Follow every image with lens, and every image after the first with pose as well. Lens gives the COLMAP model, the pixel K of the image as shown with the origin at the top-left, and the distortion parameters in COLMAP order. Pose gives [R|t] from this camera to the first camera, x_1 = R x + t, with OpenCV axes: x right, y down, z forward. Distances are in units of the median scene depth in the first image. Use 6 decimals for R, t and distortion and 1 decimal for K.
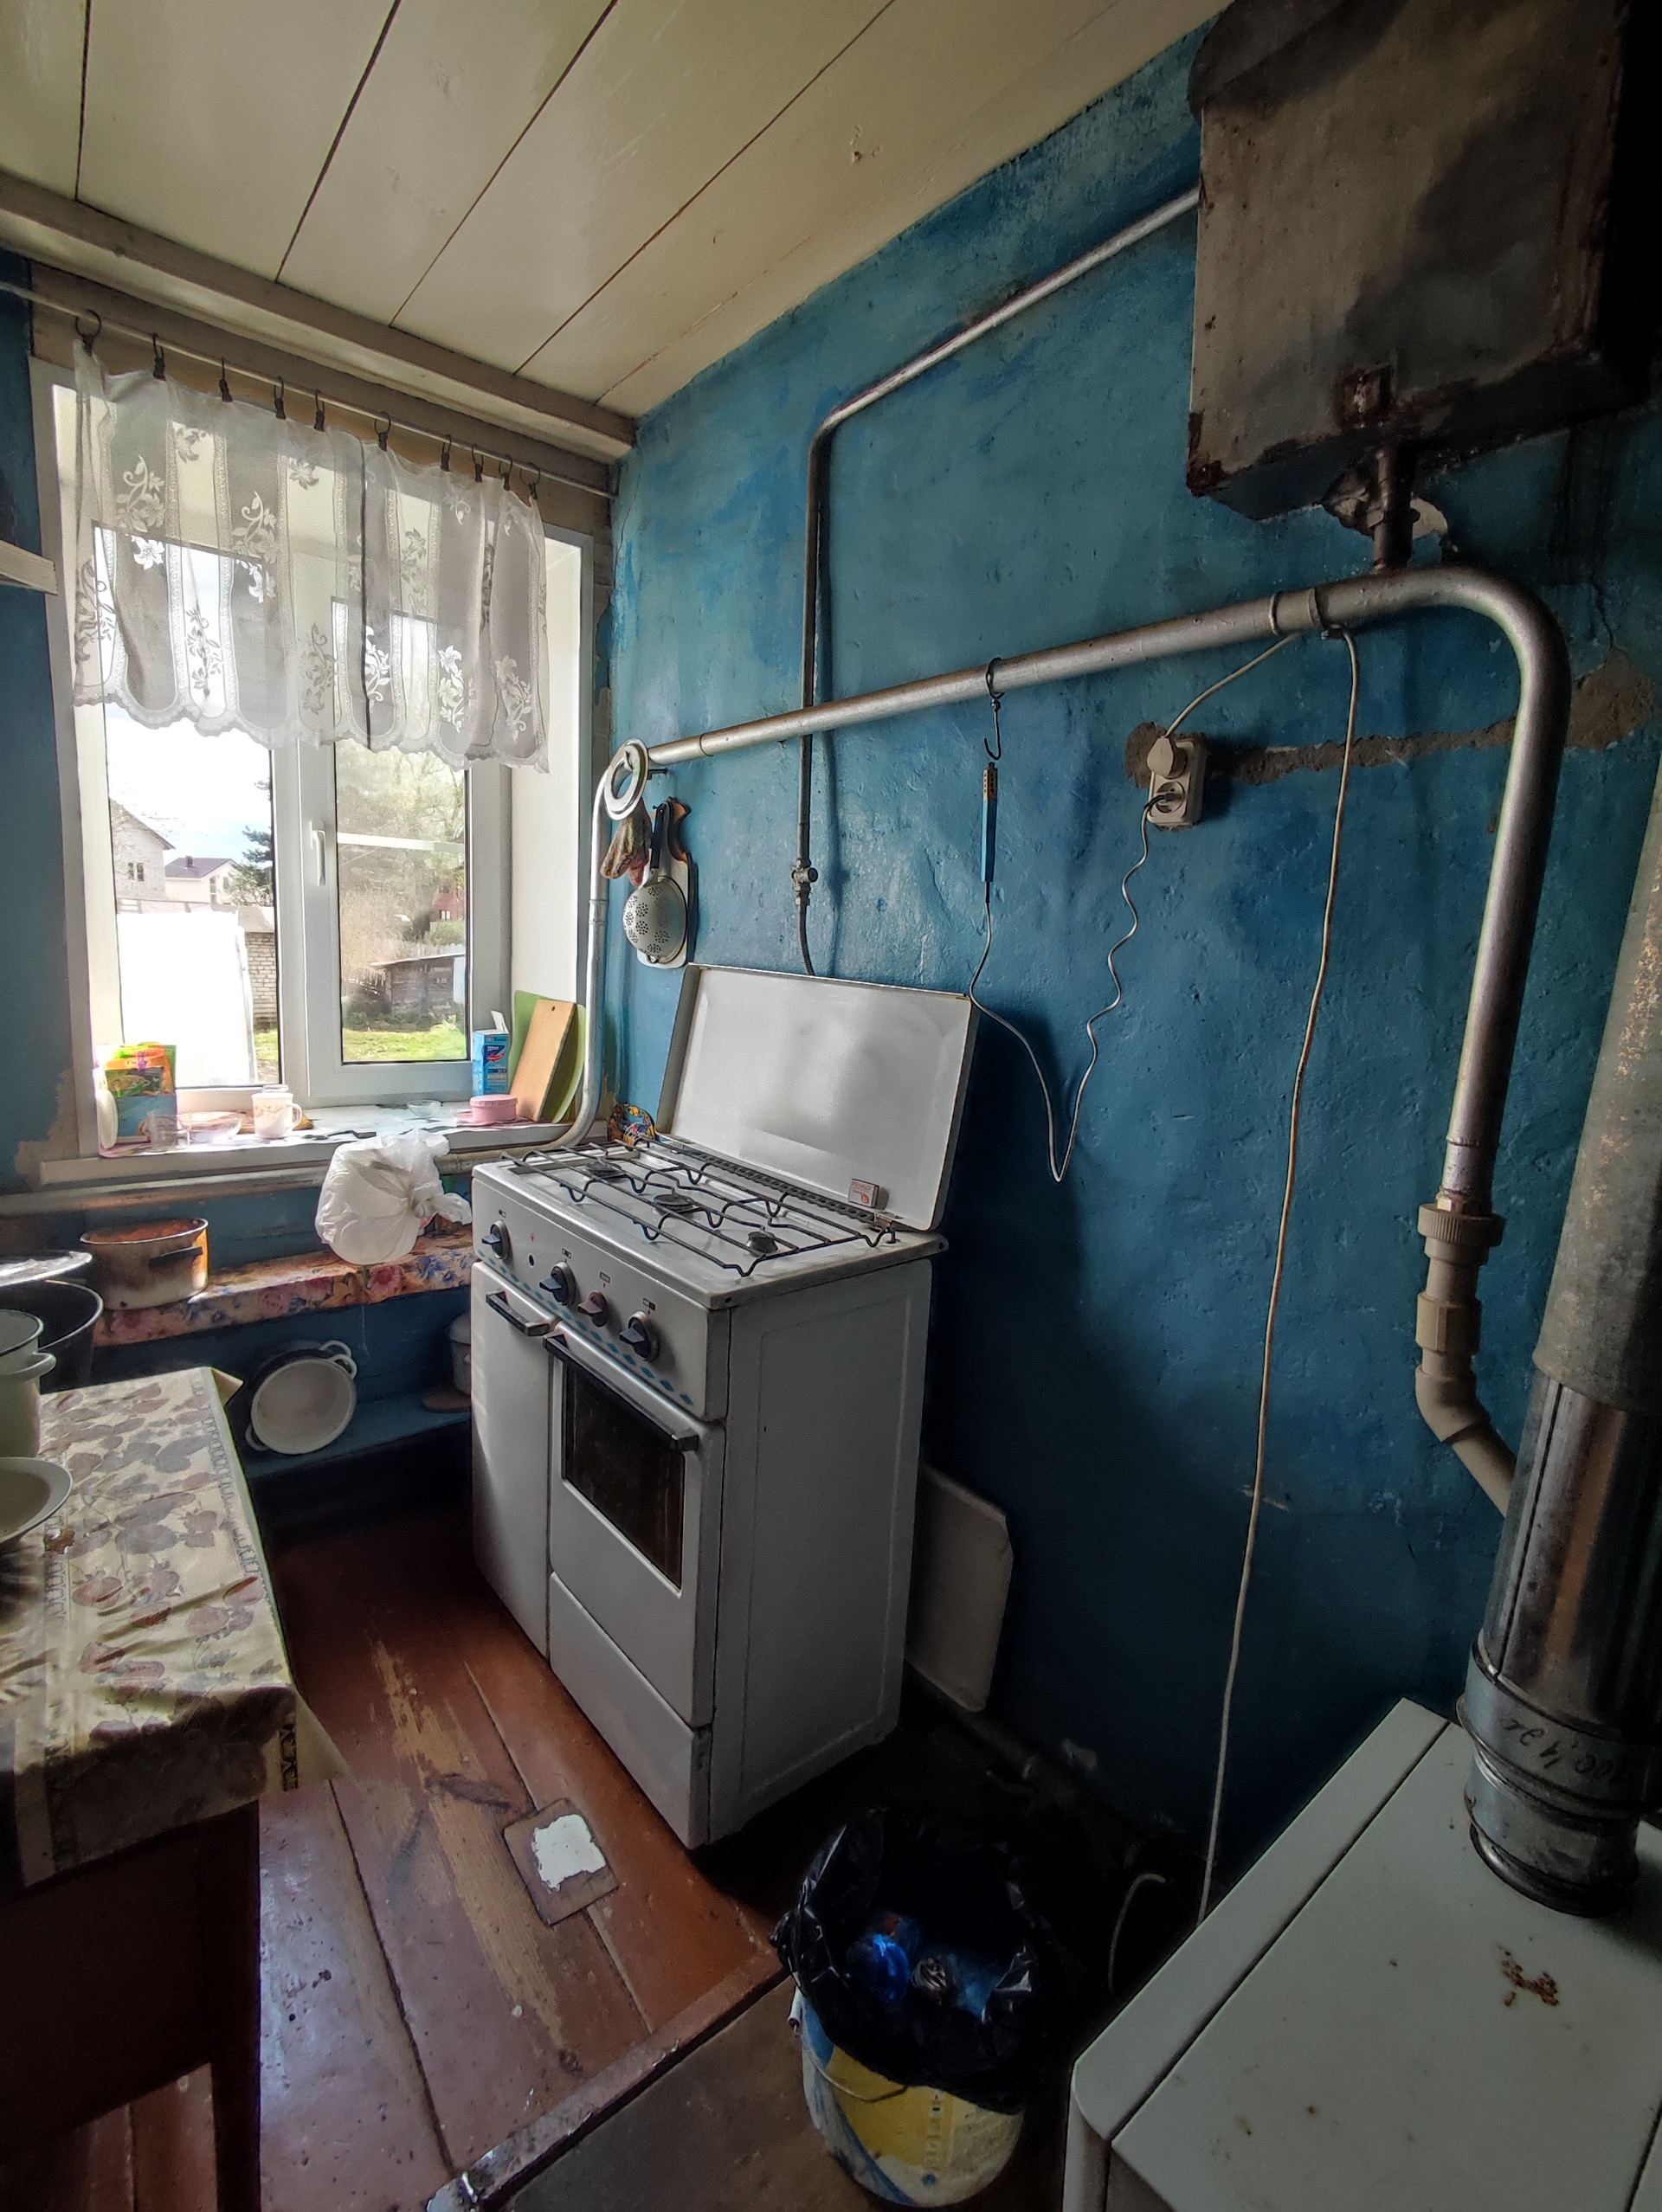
lens RADIAL K [[1003.3, 0, 828.0], [0, 1003.3, 1090.6], [0, 0, 1]] dist [0.001469, -0.001767]
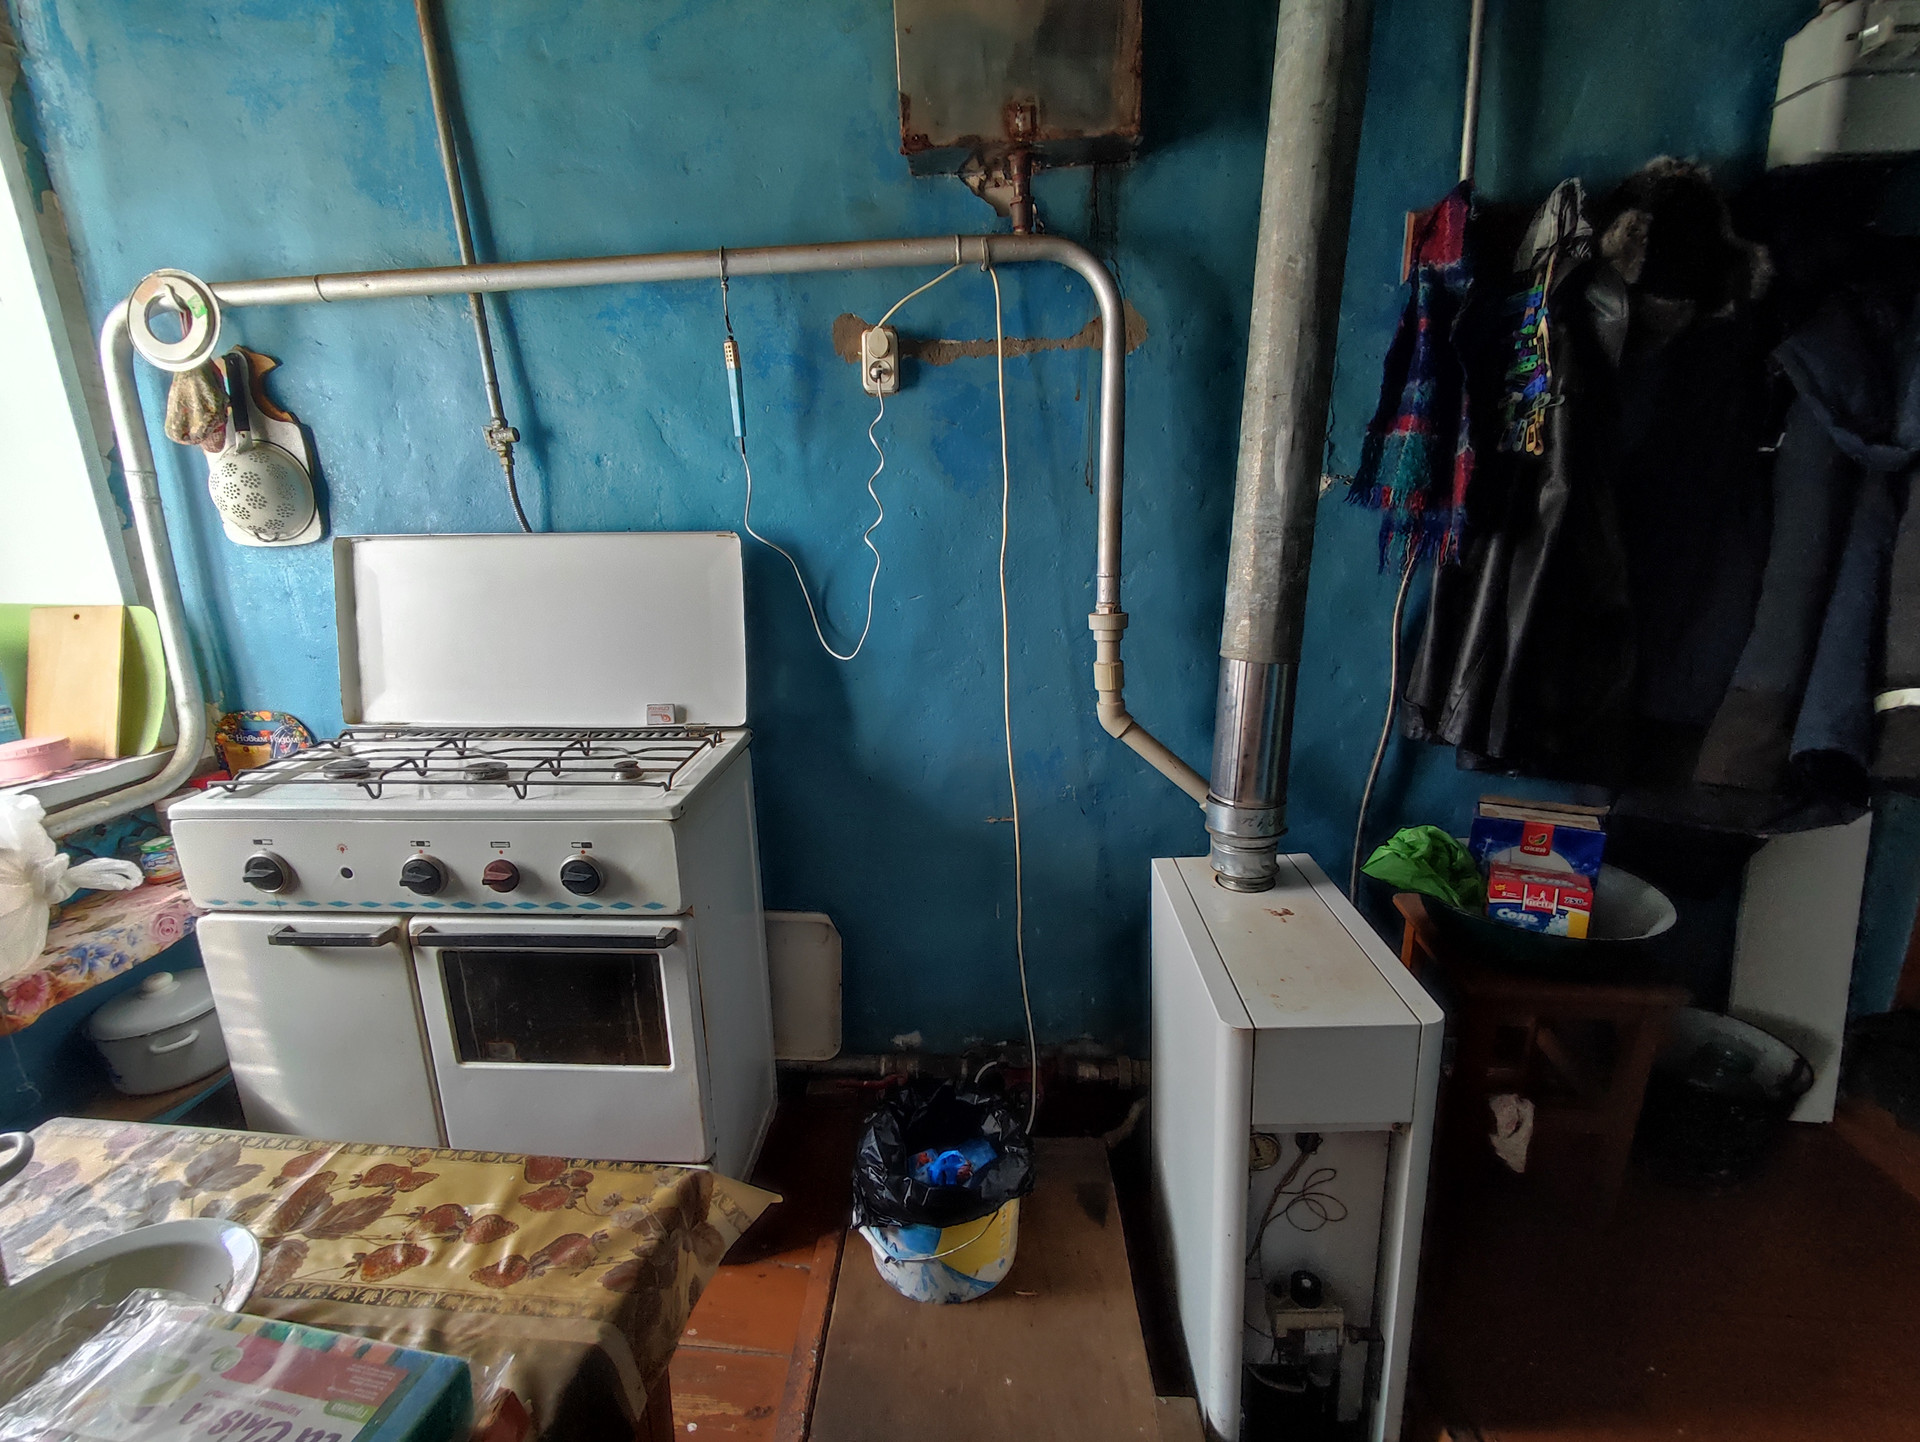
lens RADIAL K [[870.8, 0, 945.2], [0, 870.8, 725.7], [0, 0, 1]] dist [0.001469, -0.001767]
pose [[0.681766, -0.249498, 0.687711, -0.489587], [0.168654, 0.968328, 0.184108, -0.017060], [-0.711865, -0.009533, 0.702252, 0.058899]]
